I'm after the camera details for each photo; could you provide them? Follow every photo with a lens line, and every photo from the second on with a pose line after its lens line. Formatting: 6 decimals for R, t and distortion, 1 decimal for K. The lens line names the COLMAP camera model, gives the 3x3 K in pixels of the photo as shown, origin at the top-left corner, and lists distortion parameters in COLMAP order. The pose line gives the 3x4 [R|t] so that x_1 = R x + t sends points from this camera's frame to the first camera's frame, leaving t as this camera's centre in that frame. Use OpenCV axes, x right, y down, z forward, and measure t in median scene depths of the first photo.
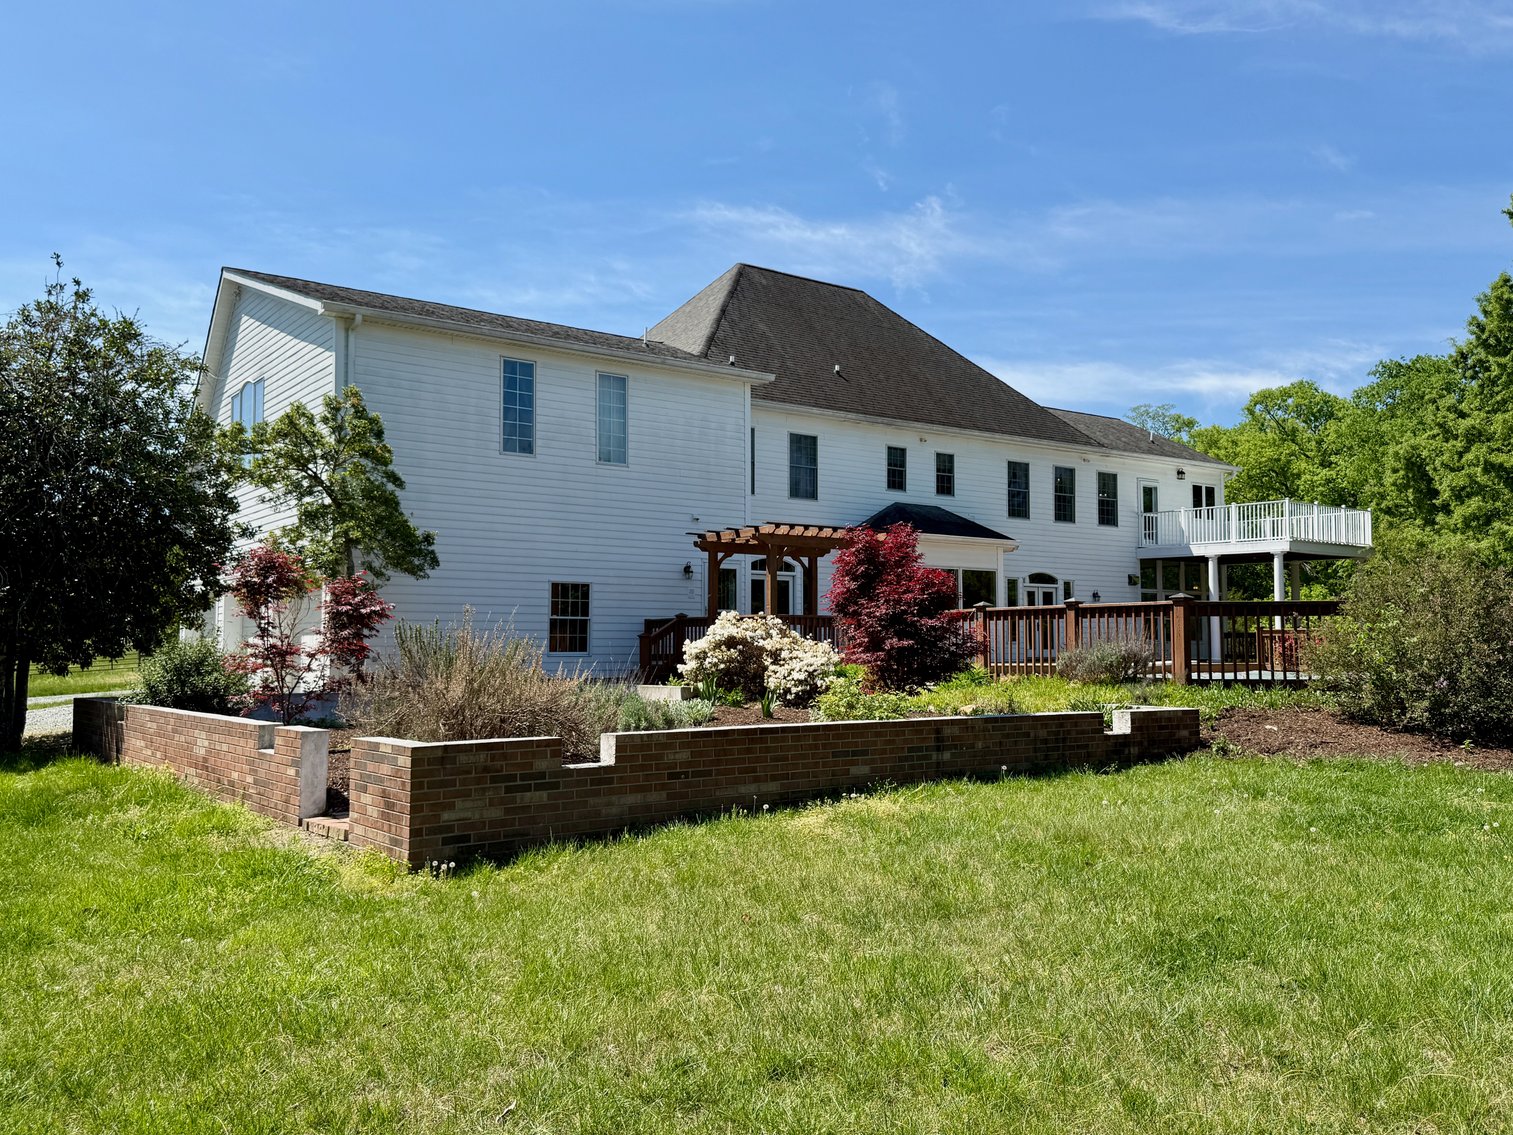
lens RADIAL K [[1254.1, 0, 761.2], [0, 1254.1, 575.0], [0, 0, 1]] dist [0.143592, -0.240597]
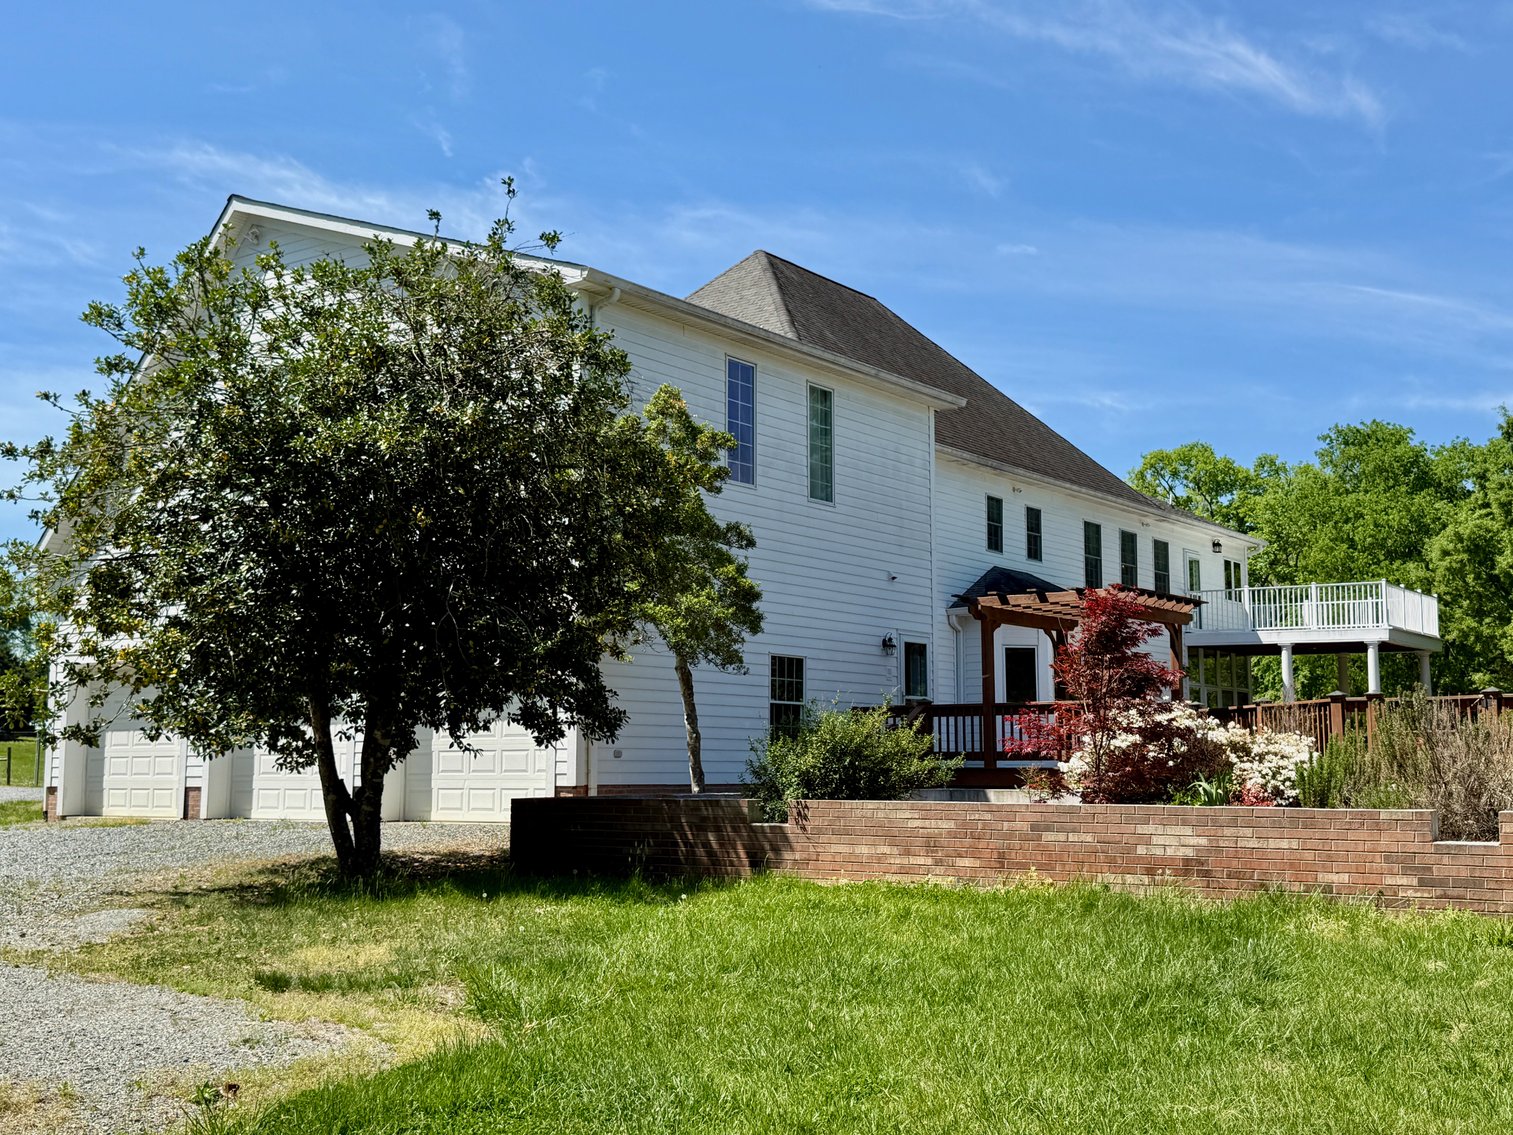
lens RADIAL K [[1669.6, 0, 756.5], [0, 1669.6, 567.5], [0, 0, 1]] dist [0.094333, -0.003886]
pose [[0.956258, 0.036447, 0.290246, -0.319805], [-0.019134, 0.997876, -0.062267, 0.011023], [-0.291899, 0.053990, 0.954924, 0.030451]]
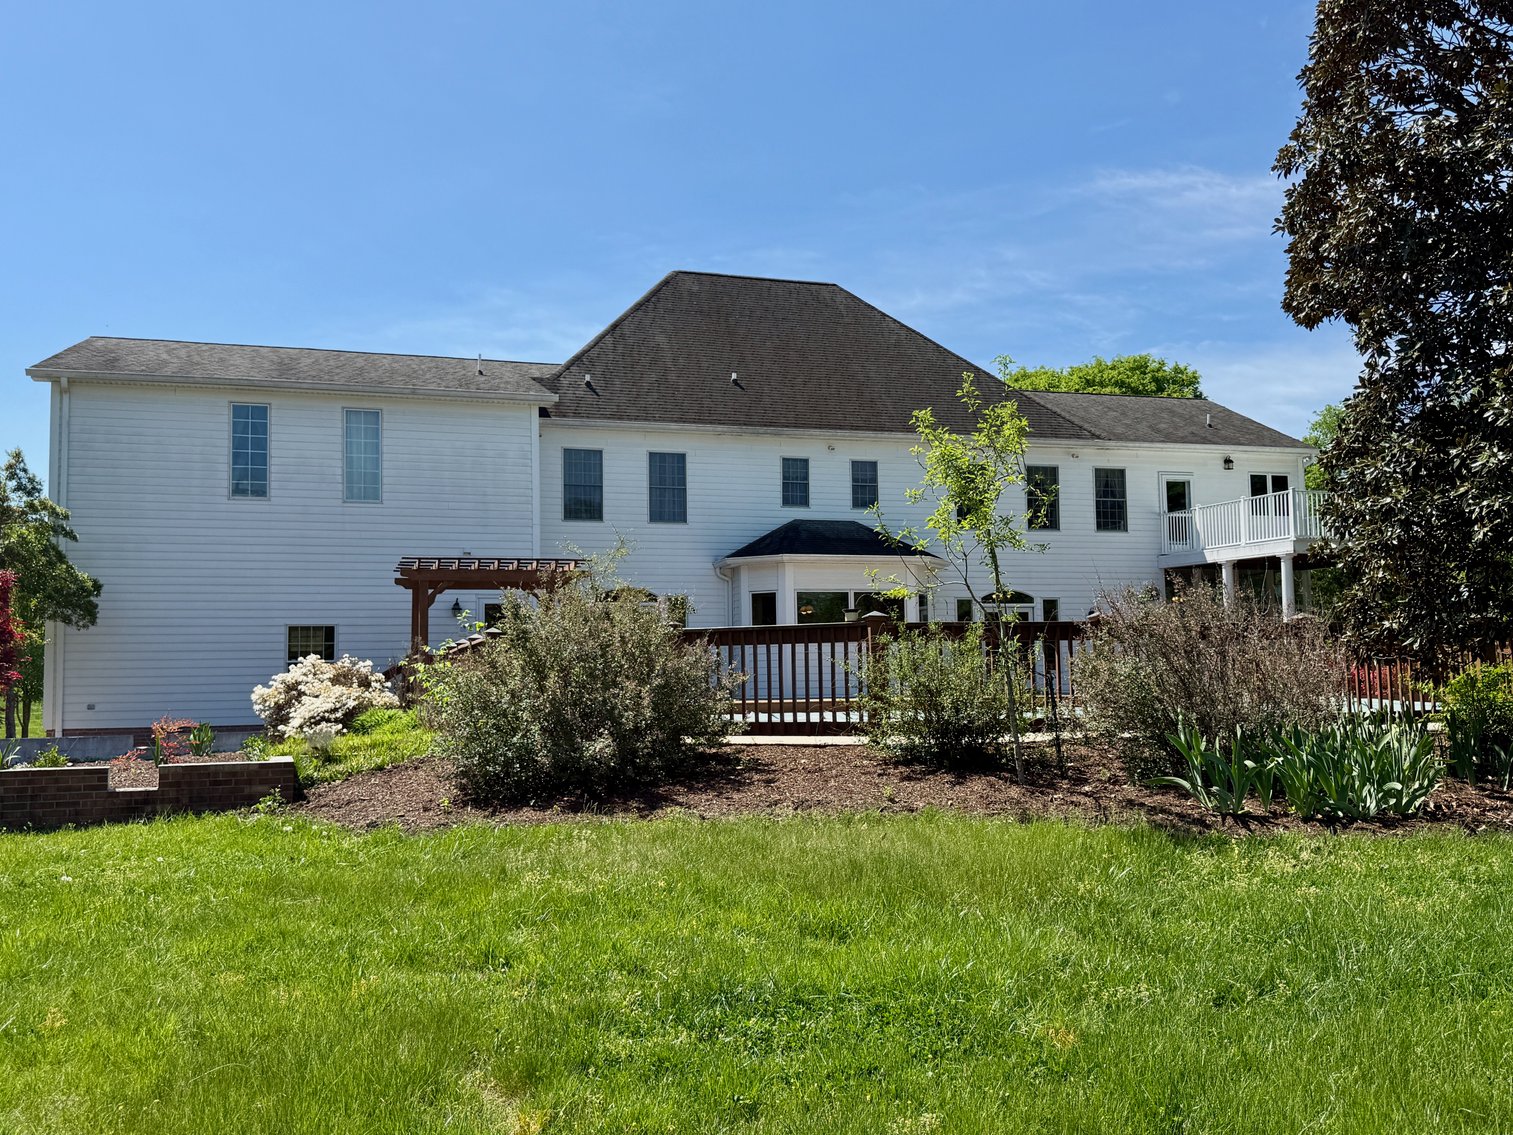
lens RADIAL K [[1379.8, 0, 756.5], [0, 1379.8, 567.5], [0, 0, 1]] dist [0.179827, -0.355406]
pose [[0.951110, -0.044438, -0.305640, 0.353923], [0.037231, 0.998875, -0.029373, 0.004032], [0.306601, 0.016557, 0.951694, 0.048490]]
